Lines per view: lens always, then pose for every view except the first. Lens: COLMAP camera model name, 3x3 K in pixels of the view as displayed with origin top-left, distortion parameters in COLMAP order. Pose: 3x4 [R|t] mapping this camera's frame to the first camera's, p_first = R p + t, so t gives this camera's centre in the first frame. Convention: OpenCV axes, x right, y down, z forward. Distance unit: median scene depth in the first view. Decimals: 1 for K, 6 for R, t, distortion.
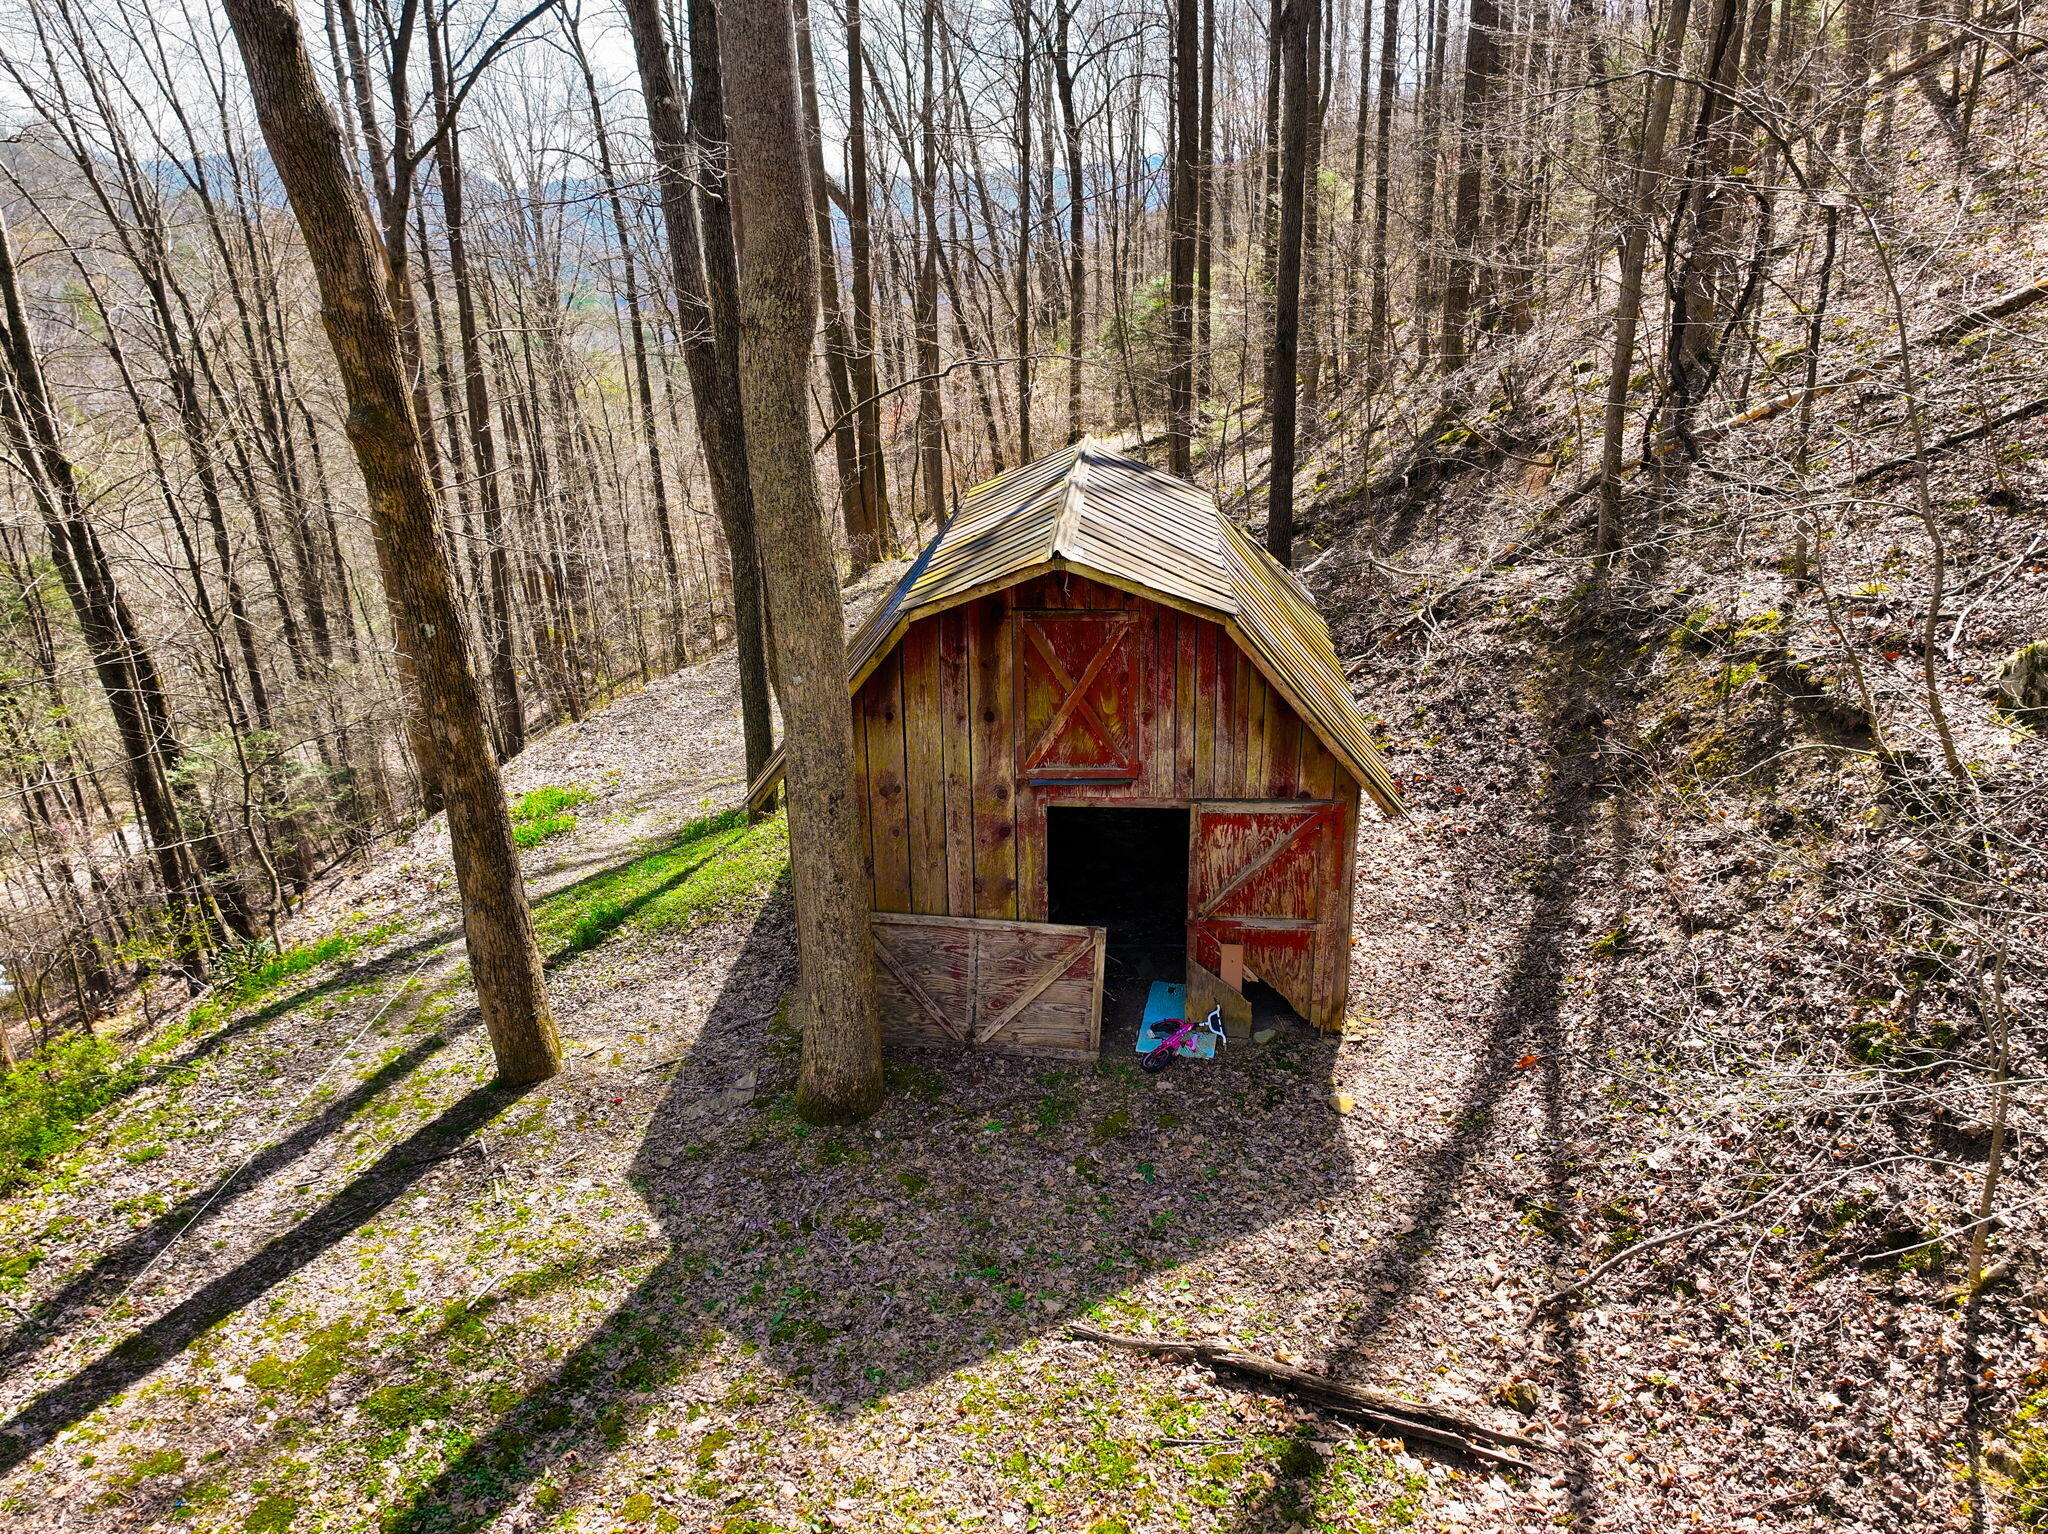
lens RADIAL K [[1535.2, 0, 997.1], [0, 1535.2, 771.8], [0, 0, 1]] dist [-0.006400, 0.021828]
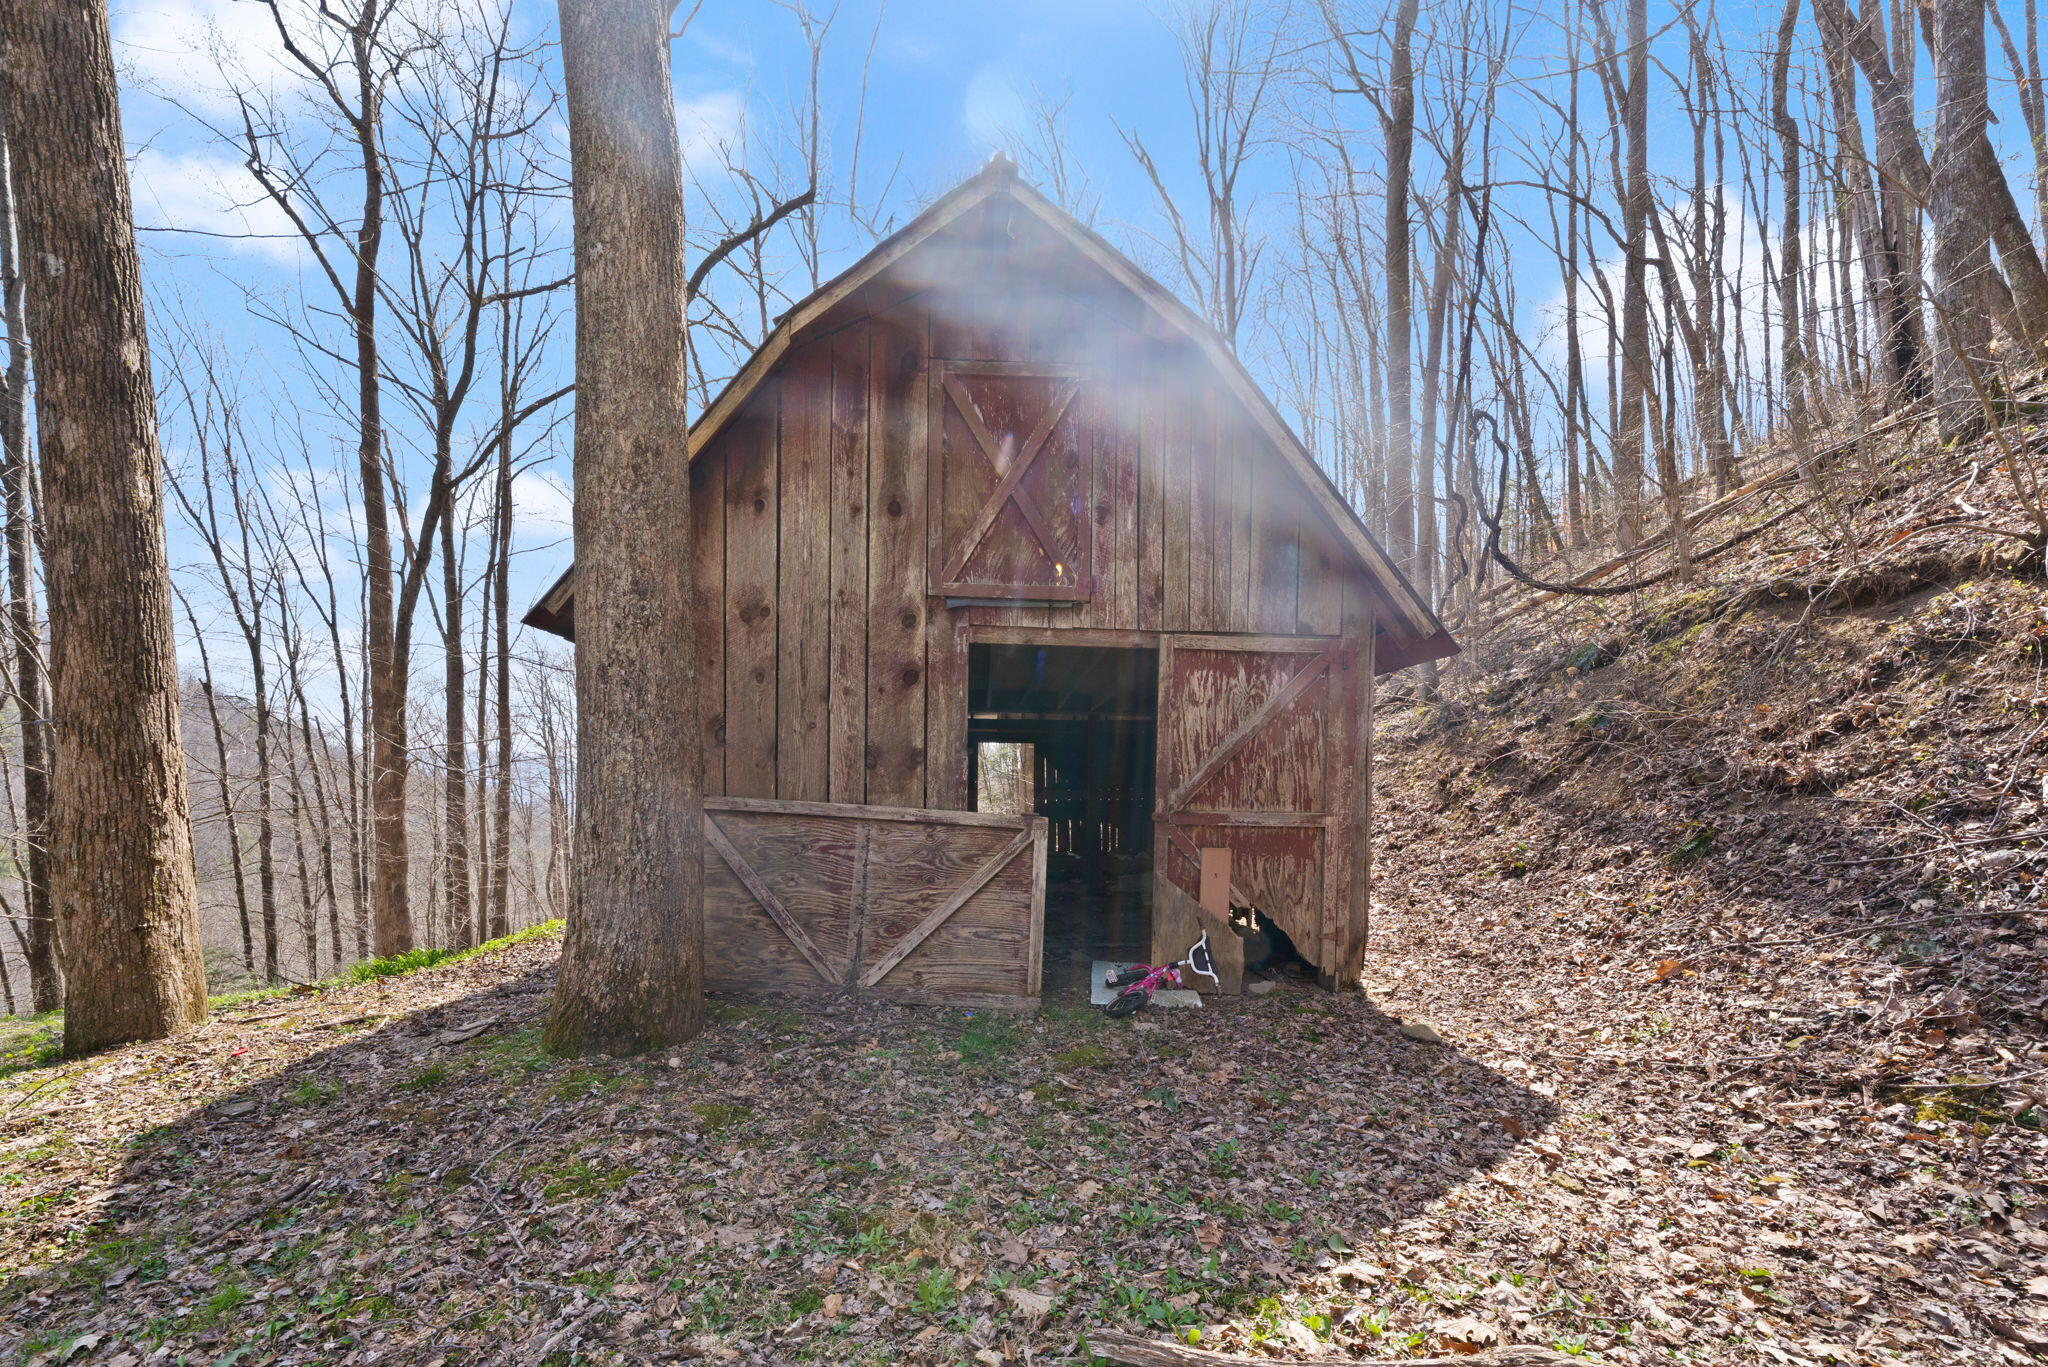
lens RADIAL K [[1065.2, 0, 1024.0], [0, 1065.2, 683.5], [0, 0, 1]] dist [0.002945, -0.000649]
pose [[0.992837, 0.028568, 0.116015, -0.000203], [0.012722, 0.940197, -0.340395, 0.218333], [-0.118801, 0.339432, 0.933098, 0.522497]]
